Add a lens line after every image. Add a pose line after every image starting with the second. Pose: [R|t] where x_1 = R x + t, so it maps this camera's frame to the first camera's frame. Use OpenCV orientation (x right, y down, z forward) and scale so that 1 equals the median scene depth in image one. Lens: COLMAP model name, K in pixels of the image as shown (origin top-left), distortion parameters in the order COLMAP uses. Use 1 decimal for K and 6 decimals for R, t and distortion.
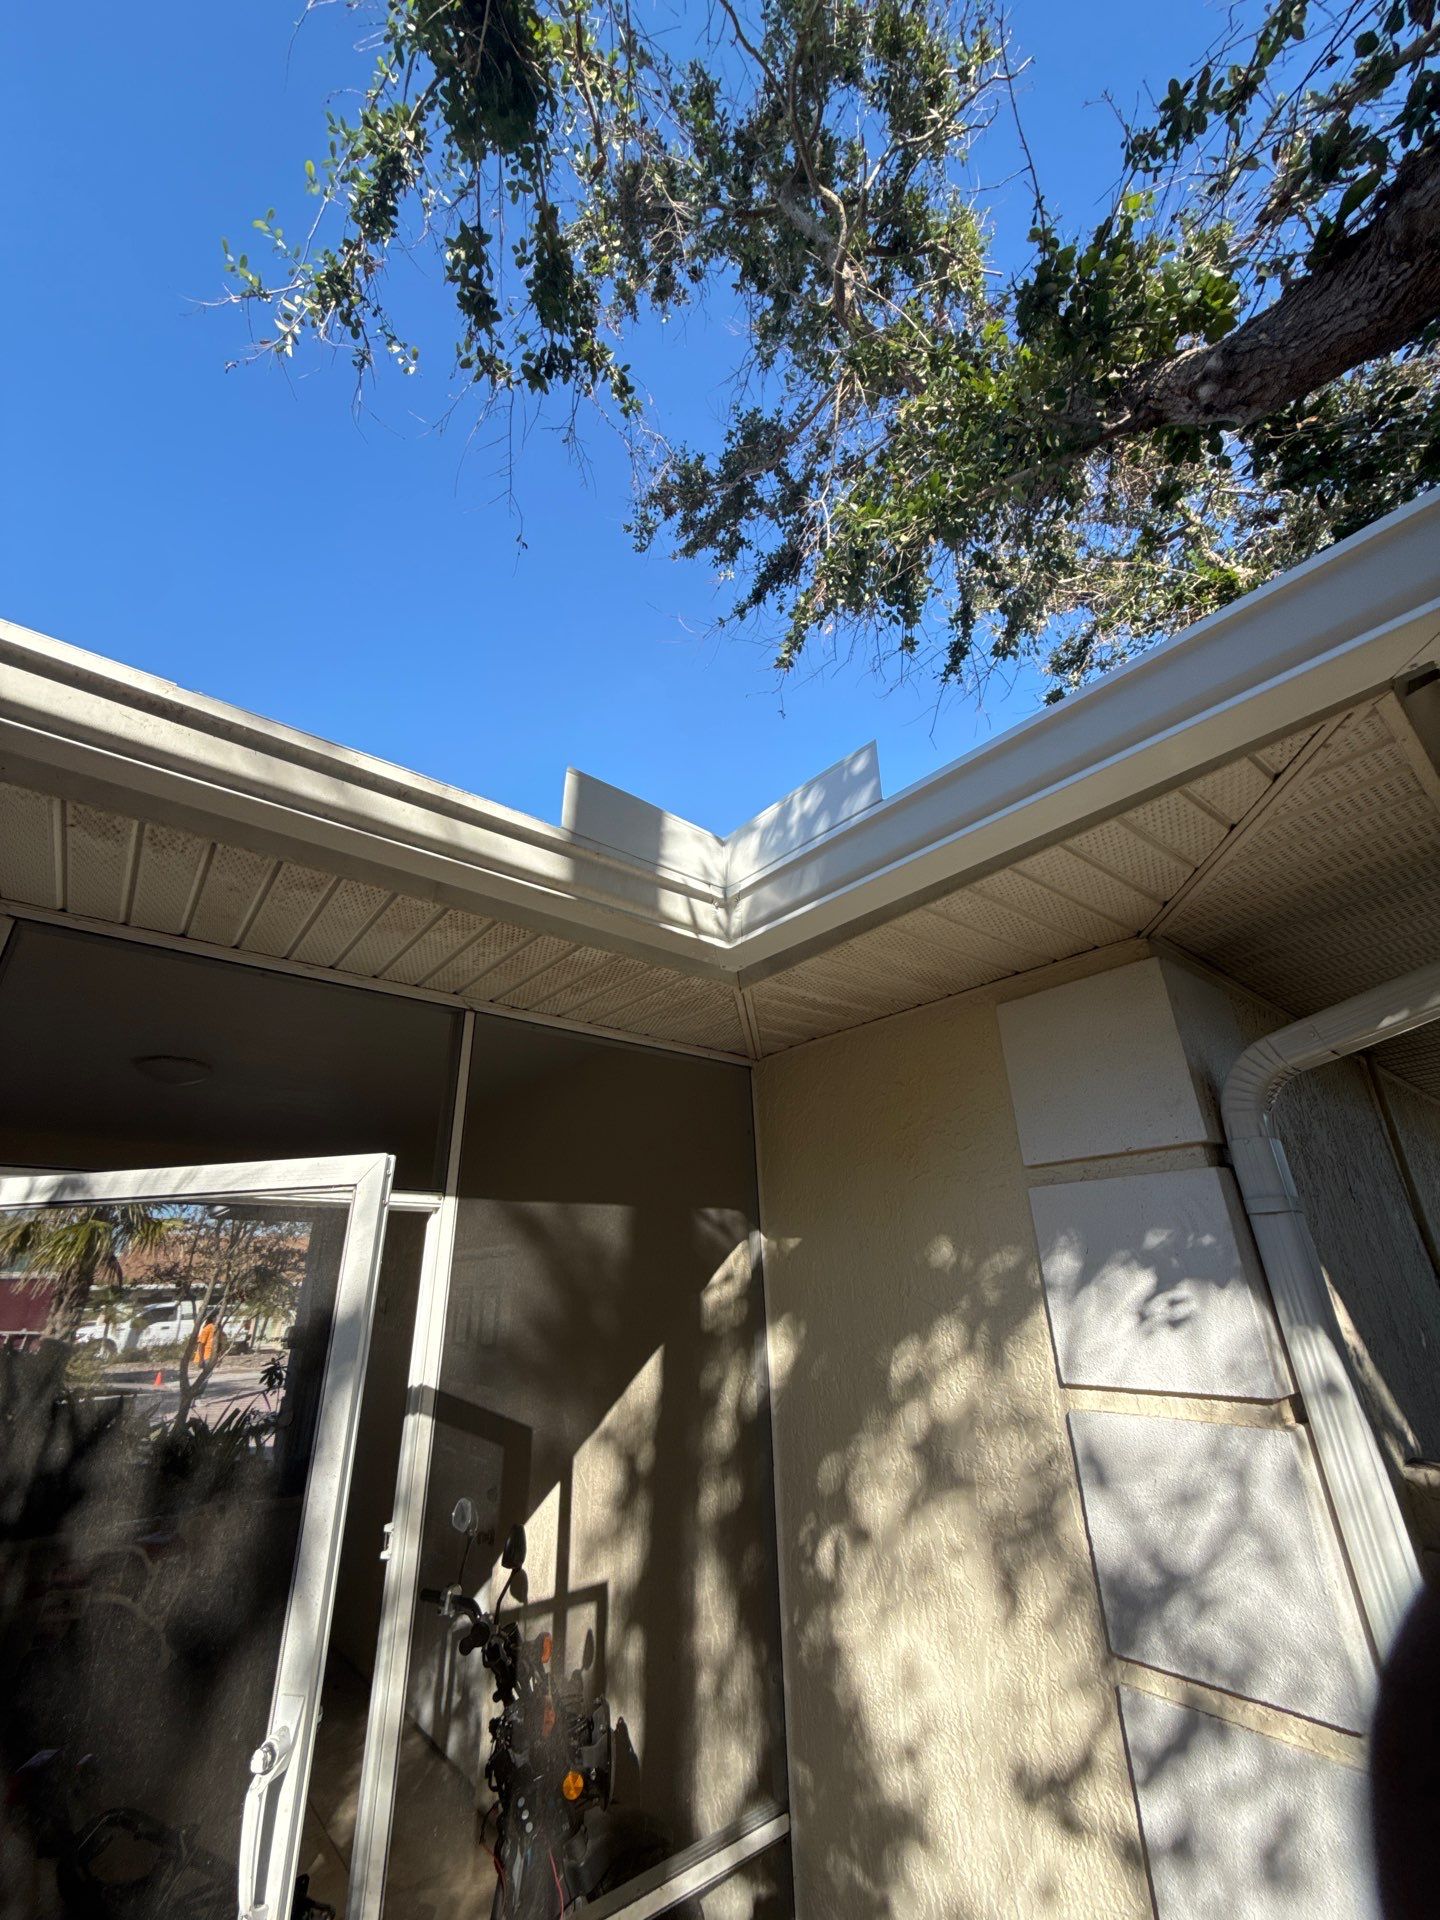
lens RADIAL K [[753.5, 0, 719.4], [0, 753.5, 949.7], [0, 0, 1]] dist [-0.000025, -0.000132]
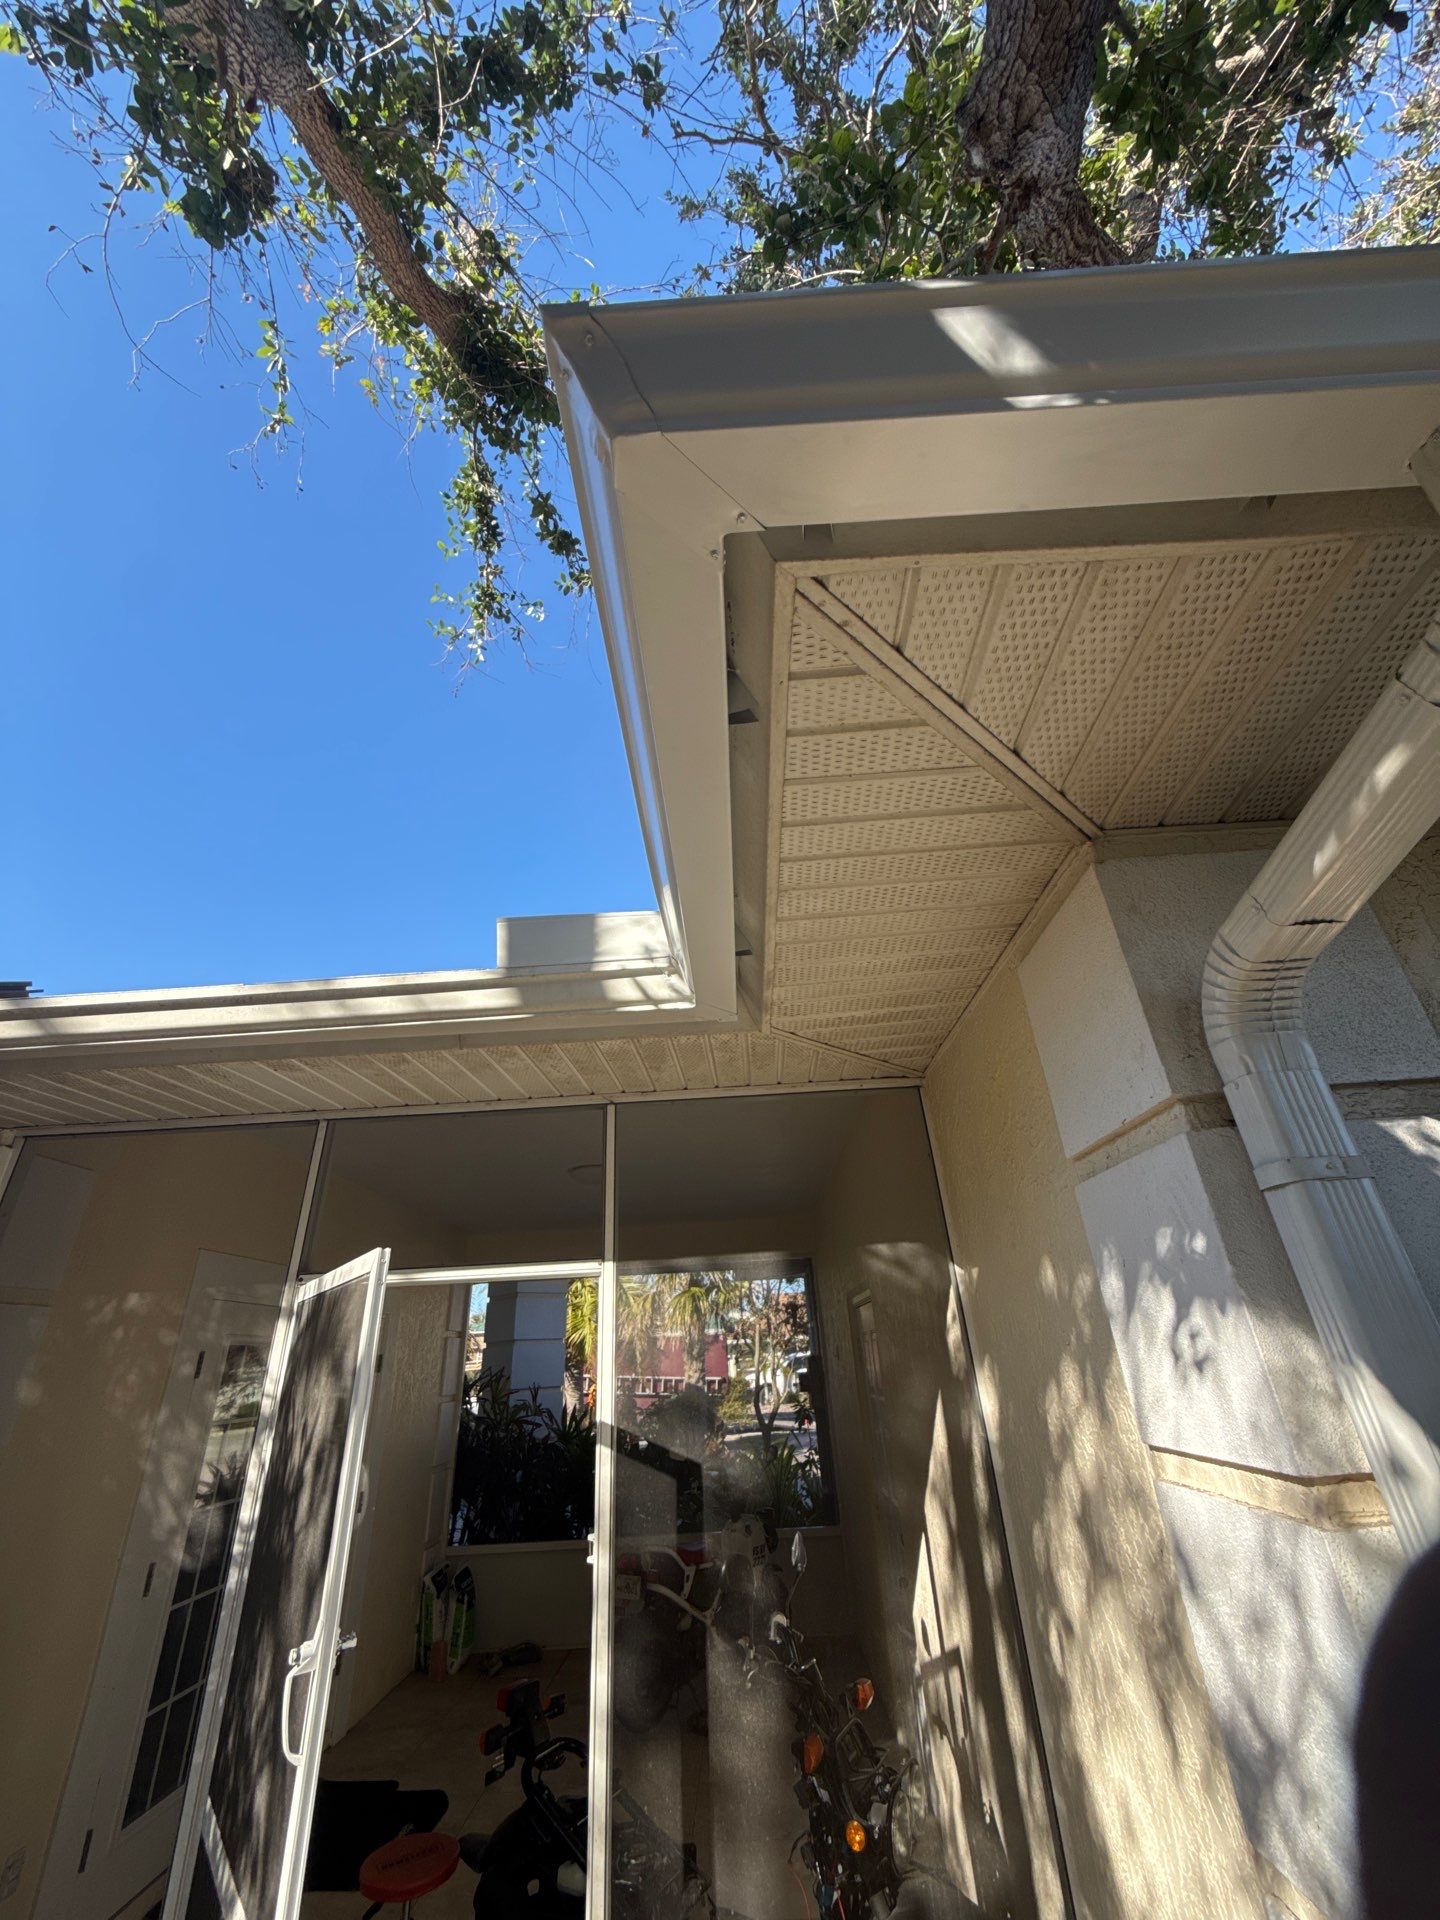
lens RADIAL K [[756.6, 0, 725.4], [0, 756.6, 946.6], [0, 0, 1]] dist [0.000886, -0.000550]
pose [[0.753177, -0.325956, -0.571381, 0.715014], [0.298042, 0.943425, -0.145326, 0.090373], [0.586425, -0.060839, 0.807715, 0.171145]]
